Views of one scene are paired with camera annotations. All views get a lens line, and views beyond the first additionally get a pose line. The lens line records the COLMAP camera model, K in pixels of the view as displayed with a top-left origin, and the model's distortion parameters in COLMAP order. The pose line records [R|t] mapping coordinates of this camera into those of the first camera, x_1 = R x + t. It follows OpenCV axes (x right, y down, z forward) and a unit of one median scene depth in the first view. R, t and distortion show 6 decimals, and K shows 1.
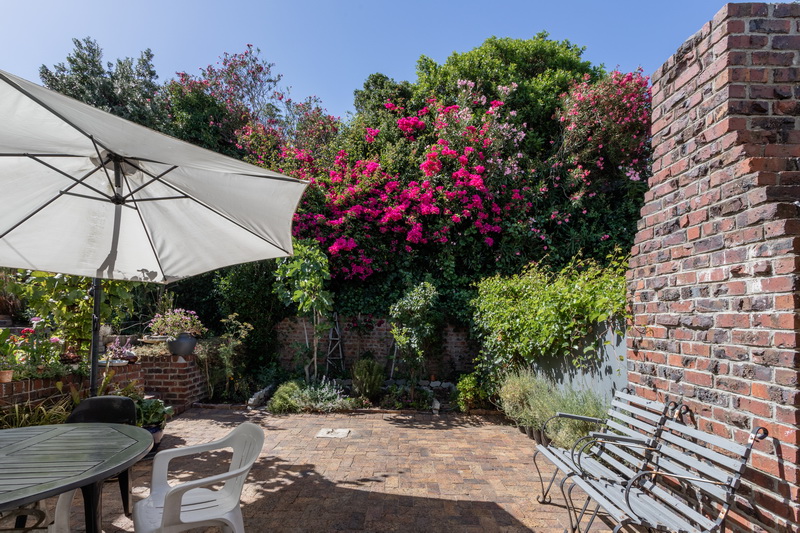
lens RADIAL K [[386.7, 0, 400.0], [0, 386.7, 312.3], [0, 0, 1]] dist [-0.002109, 0.002825]
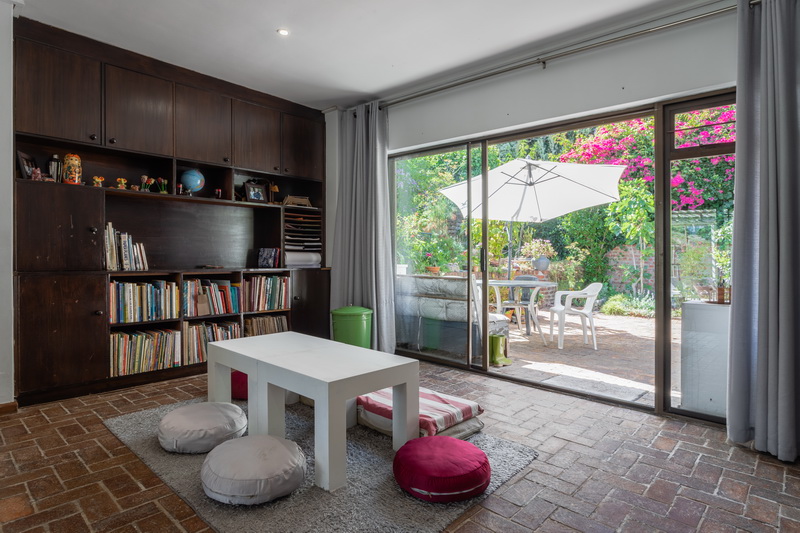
lens RADIAL K [[435.8, 0, 399.8], [0, 435.8, 264.6], [0, 0, 1]] dist [-0.002597, -0.000423]
pose [[0.728209, 0.012203, -0.685246, 0.303811], [0.007542, 0.999638, 0.025816, 0.066951], [0.685313, -0.023968, 0.727854, -0.950992]]
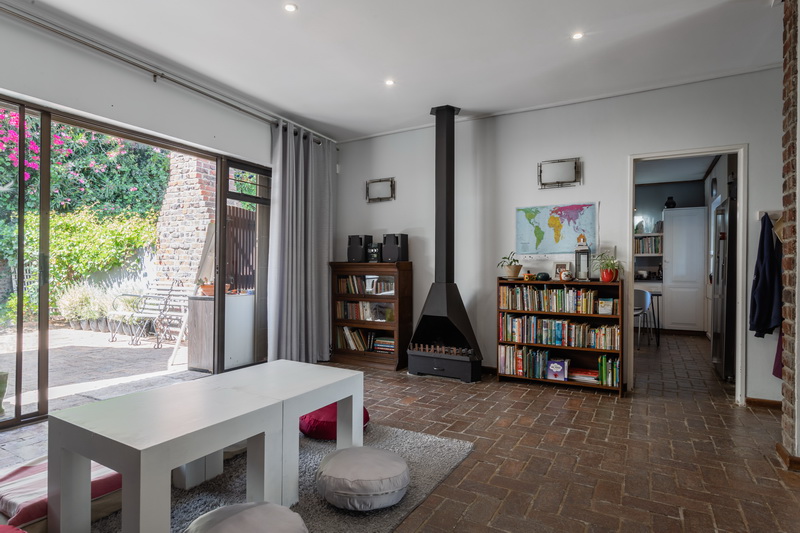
lens RADIAL K [[464.2, 0, 397.5], [0, 464.2, 265.8], [0, 0, 1]] dist [-0.003818, 0.001166]
pose [[0.500462, 0.009254, 0.865709, -0.685343], [-0.027641, 0.999604, 0.005294, 0.056481], [-0.865317, -0.026579, 0.500519, -1.017127]]
